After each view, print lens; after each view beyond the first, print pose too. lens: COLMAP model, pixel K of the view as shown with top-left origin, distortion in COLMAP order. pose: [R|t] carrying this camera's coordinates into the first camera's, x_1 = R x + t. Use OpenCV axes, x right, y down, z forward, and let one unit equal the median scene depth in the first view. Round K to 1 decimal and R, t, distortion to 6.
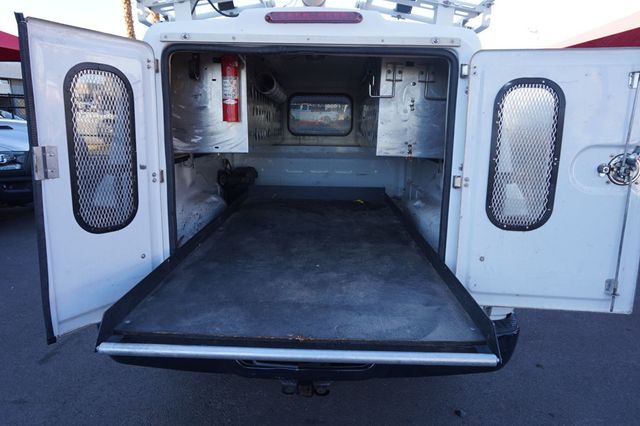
lens RADIAL K [[428.0, 0, 320.0], [0, 428.0, 213.0], [0, 0, 1]] dist [-0.024917, 0.005680]
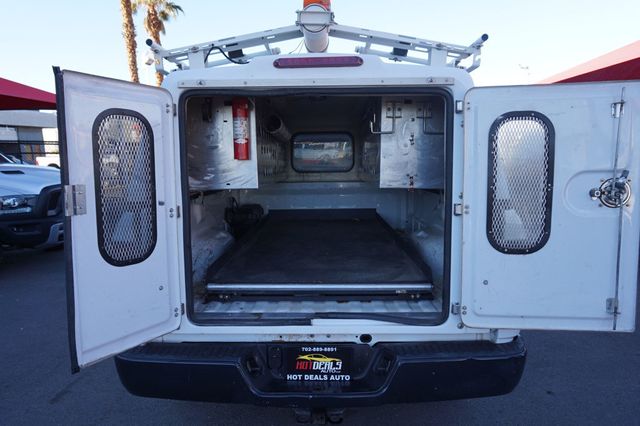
lens RADIAL K [[428.0, 0, 320.0], [0, 428.0, 213.0], [0, 0, 1]] dist [-0.024917, 0.005680]
pose [[0.999640, -0.026687, -0.002739, -0.014667], [0.026348, 0.995857, -0.087037, 0.015762], [0.005051, 0.086933, 0.996201, -0.044806]]
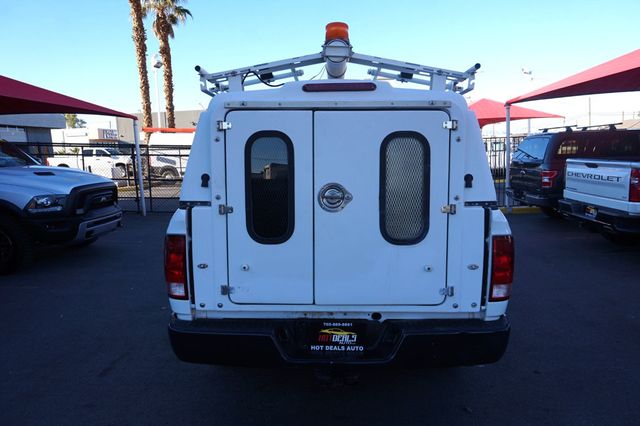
lens RADIAL K [[428.0, 0, 320.0], [0, 428.0, 213.0], [0, 0, 1]] dist [-0.024917, 0.005680]
pose [[0.999737, -0.019966, -0.011305, -0.055900], [0.018854, 0.995662, -0.091117, 0.040677], [0.013075, 0.090880, 0.995776, -0.238664]]
